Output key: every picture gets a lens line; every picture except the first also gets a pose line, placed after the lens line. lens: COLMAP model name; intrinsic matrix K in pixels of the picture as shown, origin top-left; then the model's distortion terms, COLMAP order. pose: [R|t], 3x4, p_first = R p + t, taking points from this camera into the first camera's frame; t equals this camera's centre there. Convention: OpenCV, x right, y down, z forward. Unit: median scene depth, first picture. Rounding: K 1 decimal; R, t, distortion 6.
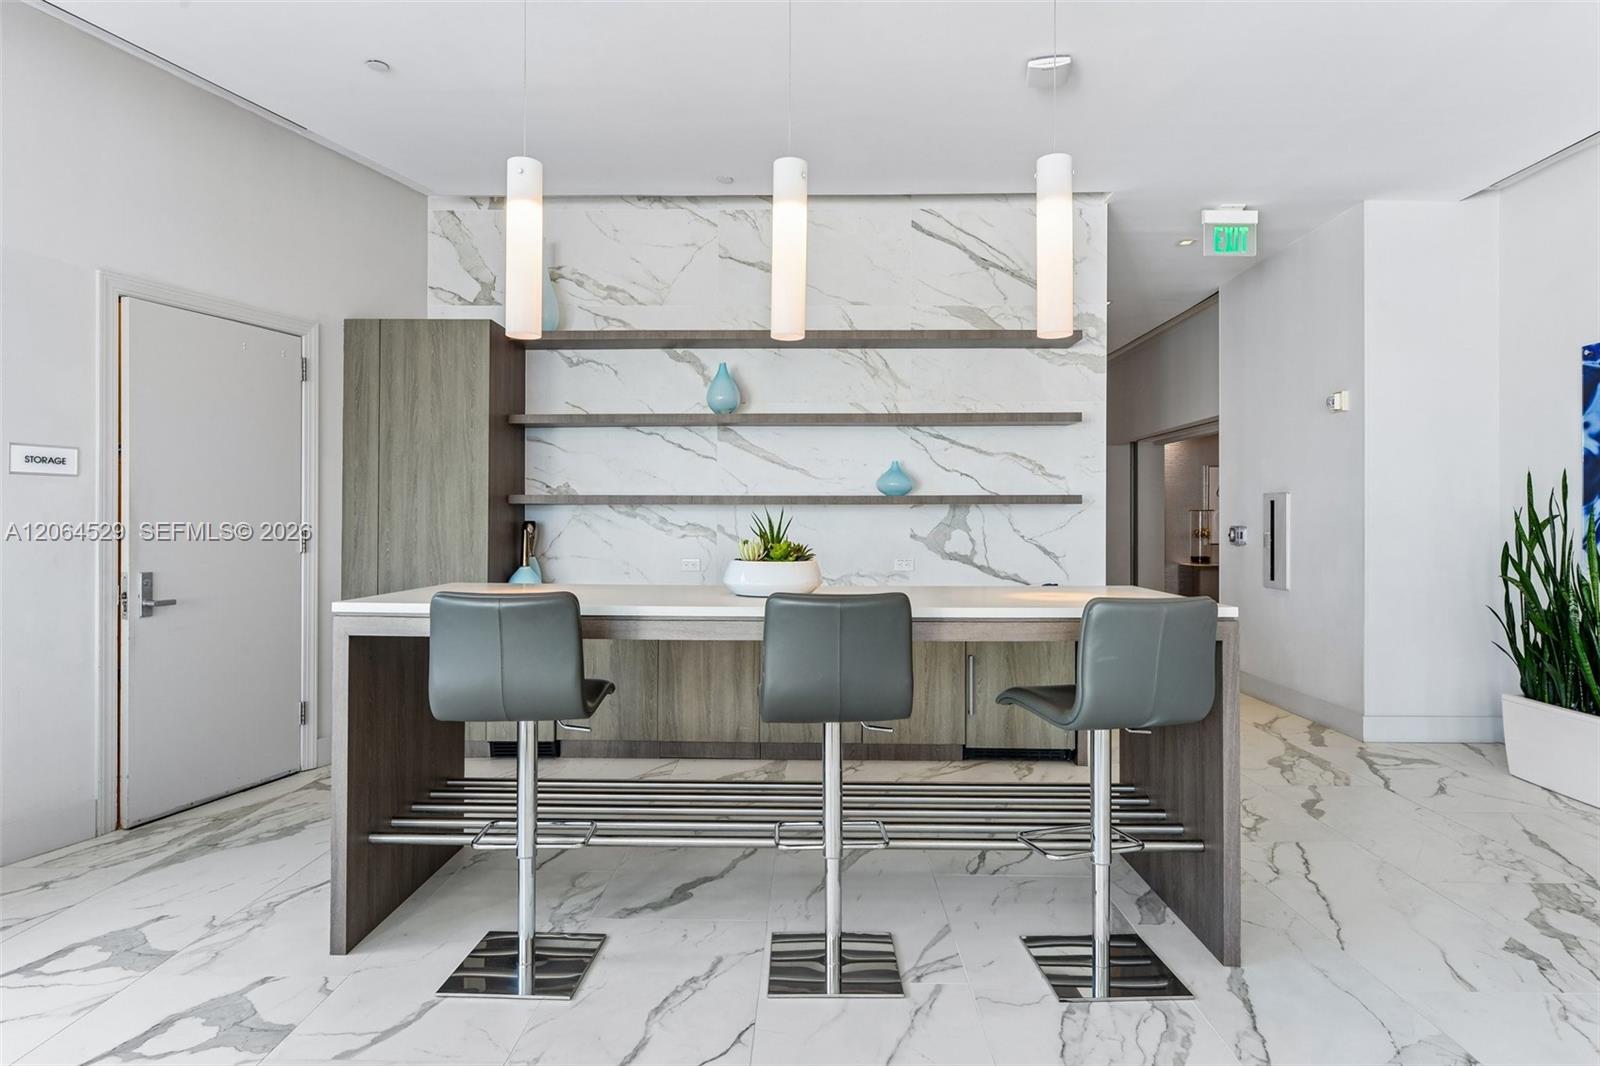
lens RADIAL K [[897.1, 0, 796.6], [0, 897.1, 518.8], [0, 0, 1]] dist [-0.000328, 0.001609]
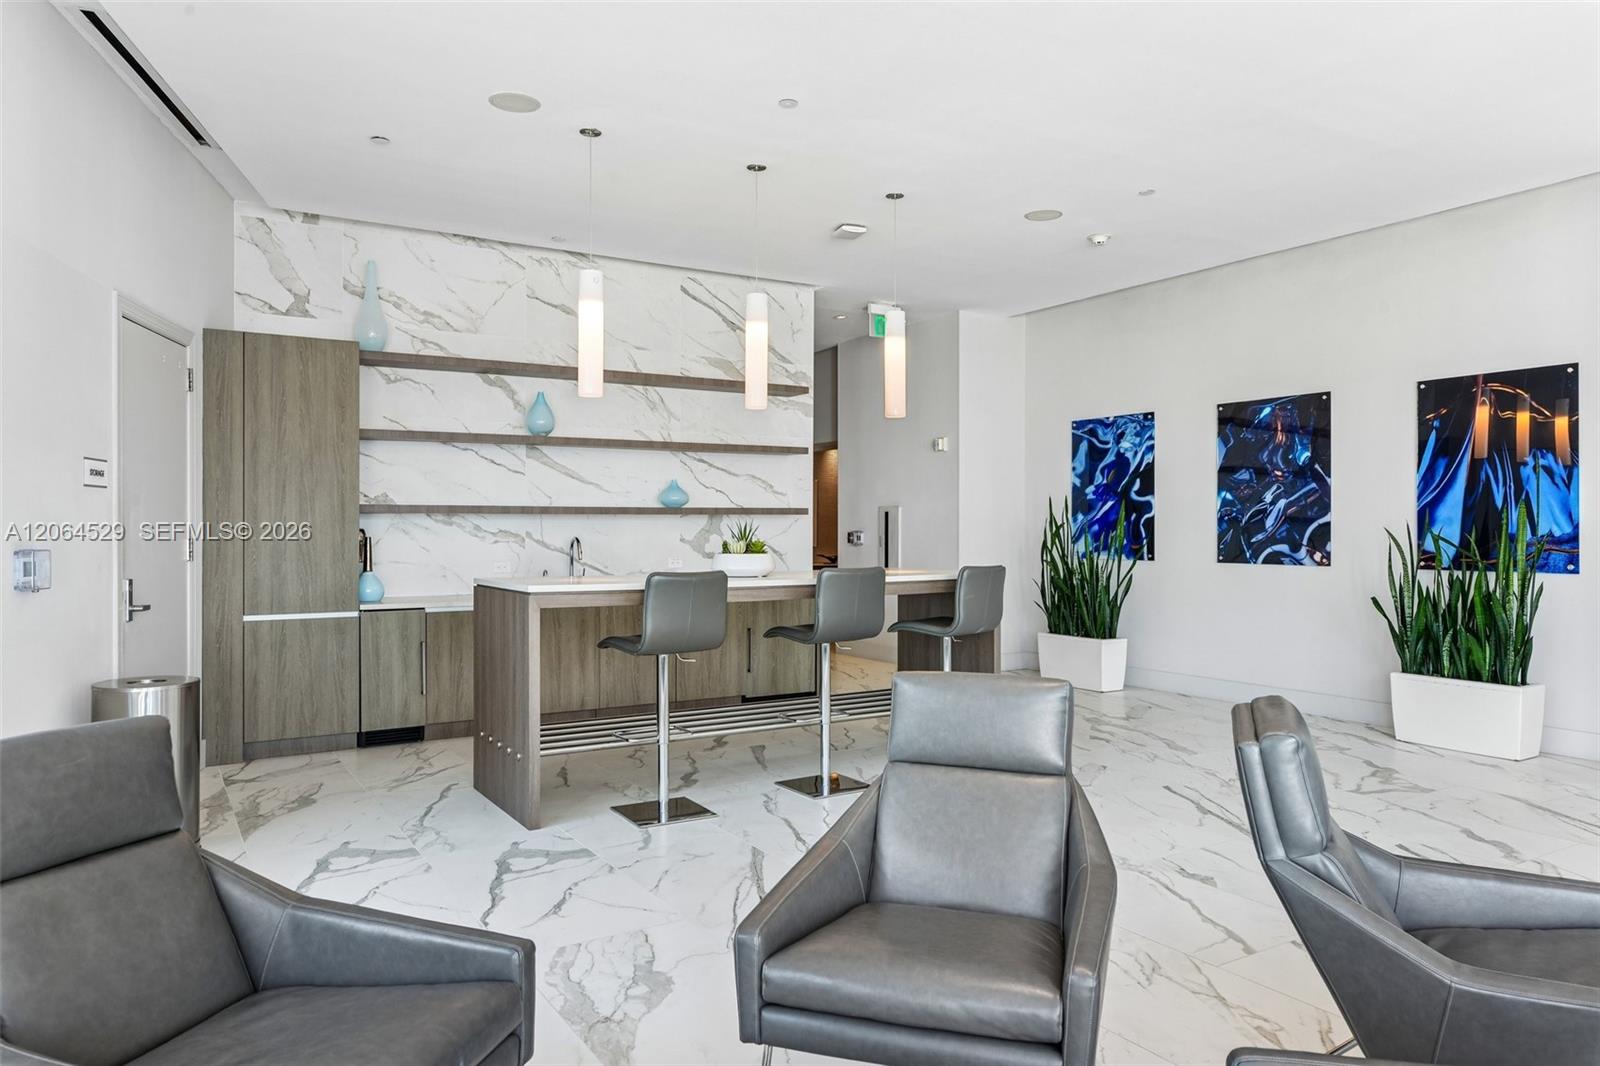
lens RADIAL K [[1069.3, 0, 803.3], [0, 1069.3, 539.6], [0, 0, 1]] dist [-0.007154, -0.004073]
pose [[0.836187, -0.009539, 0.548362, -0.544445], [0.002797, 0.999910, 0.013129, -0.000077], [-0.548437, -0.009444, 0.836138, -0.332744]]
